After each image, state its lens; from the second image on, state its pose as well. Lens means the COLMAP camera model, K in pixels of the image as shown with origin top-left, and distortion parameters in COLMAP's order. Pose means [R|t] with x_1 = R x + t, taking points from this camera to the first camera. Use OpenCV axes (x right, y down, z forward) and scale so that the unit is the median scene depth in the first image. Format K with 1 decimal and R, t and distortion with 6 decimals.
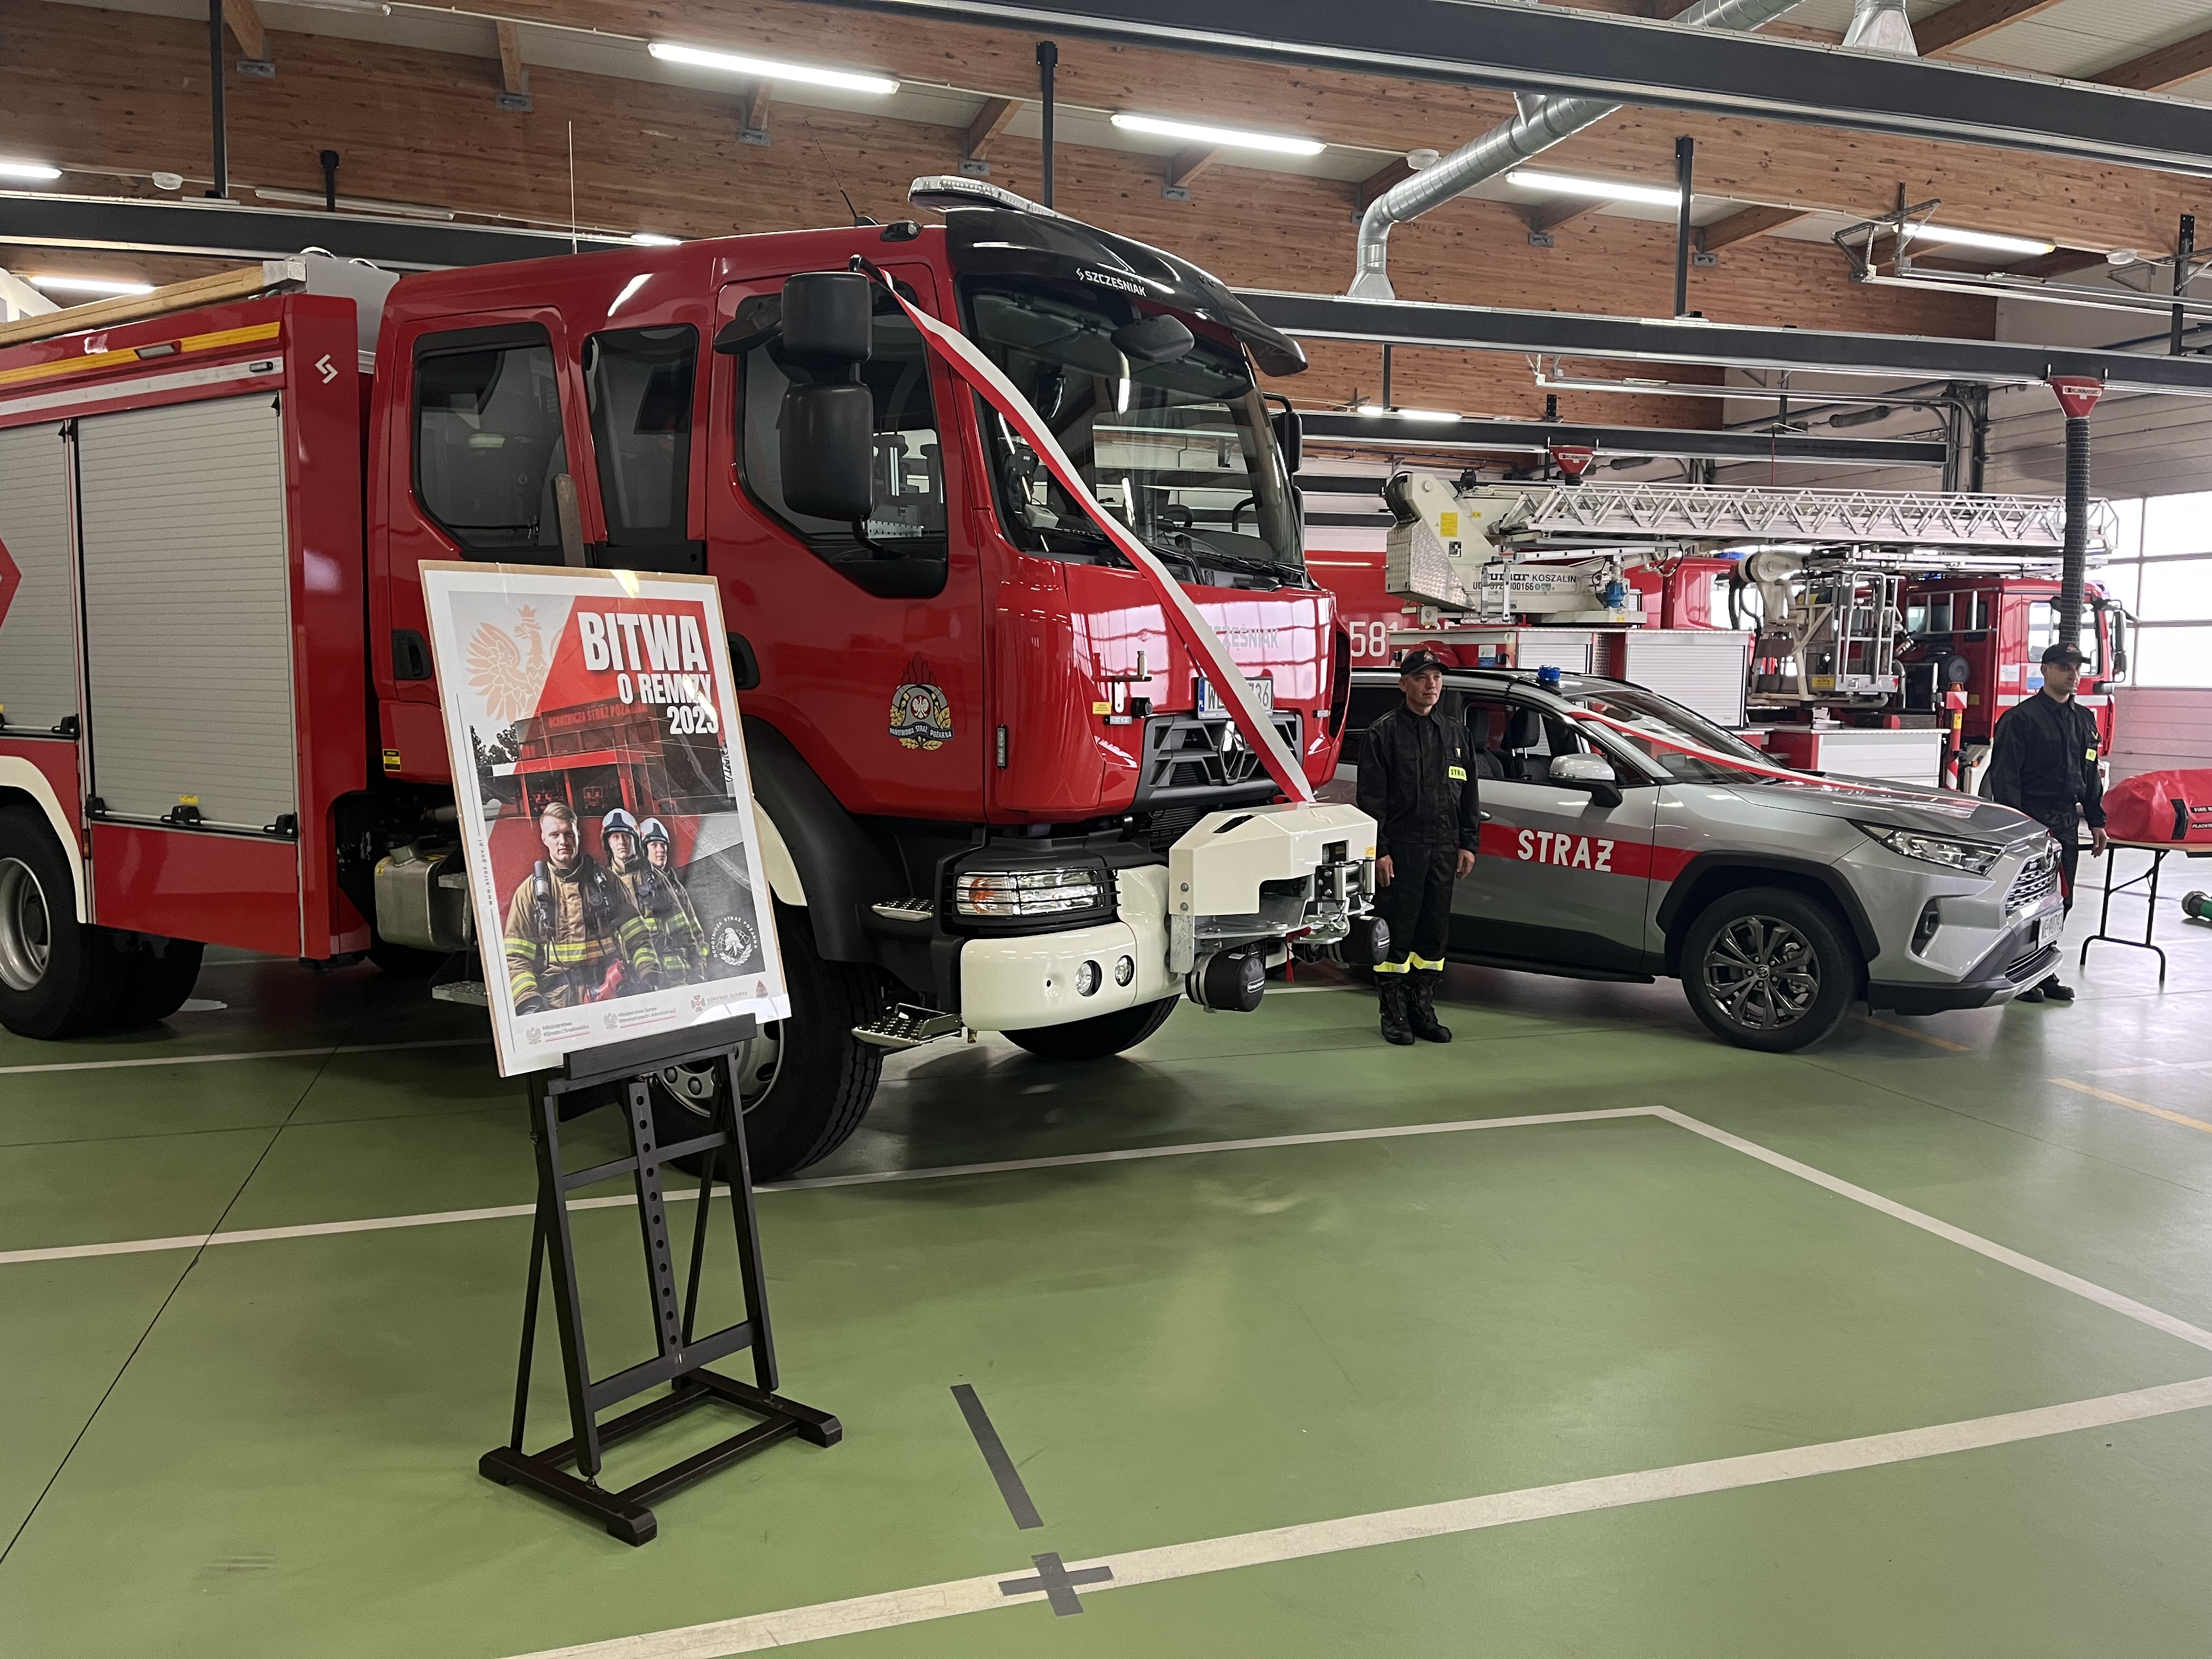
lens RADIAL K [[1639.5, 0, 1106.0], [0, 1639.5, 829.5], [0, 0, 1]] dist [0.129175, -0.170353]
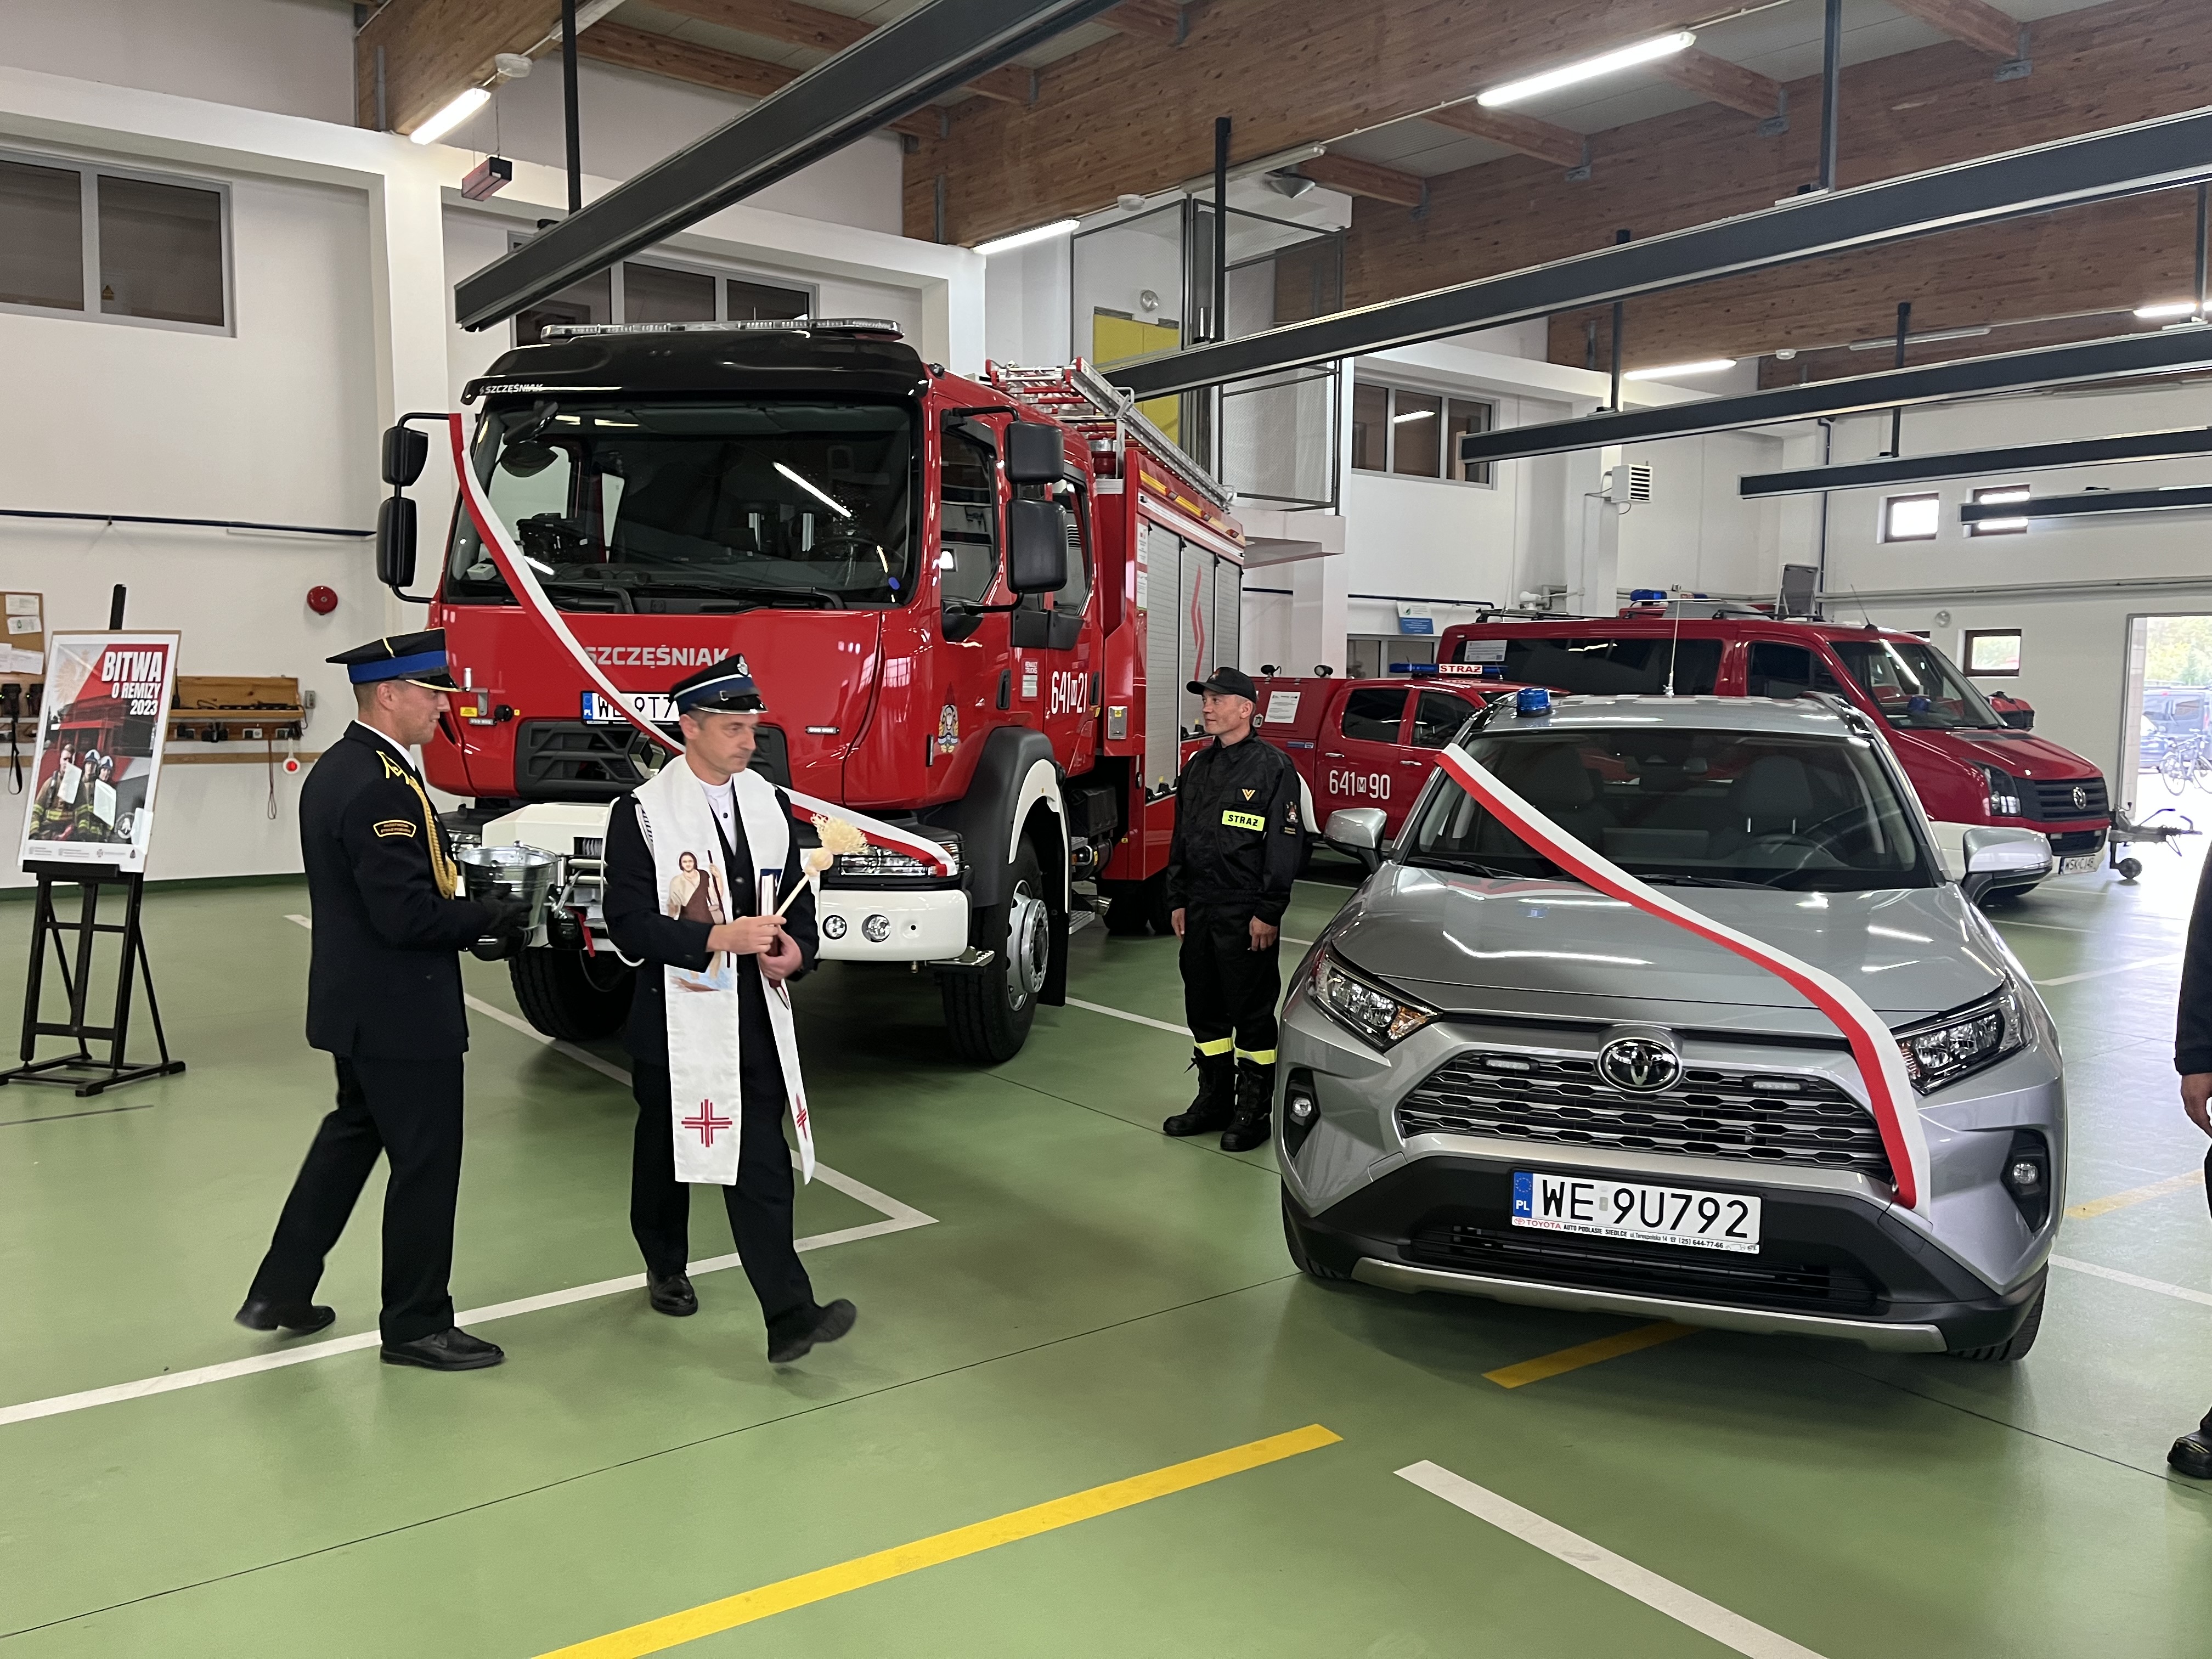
lens RADIAL K [[1639.5, 0, 1106.0], [0, 1639.5, 829.5], [0, 0, 1]] dist [0.129175, -0.170353]
pose [[0.359184, 0.076039, -0.930164, 2.003576], [-0.098898, 0.994165, 0.043081, -0.123066], [0.928012, 0.076517, 0.364608, 1.379855]]
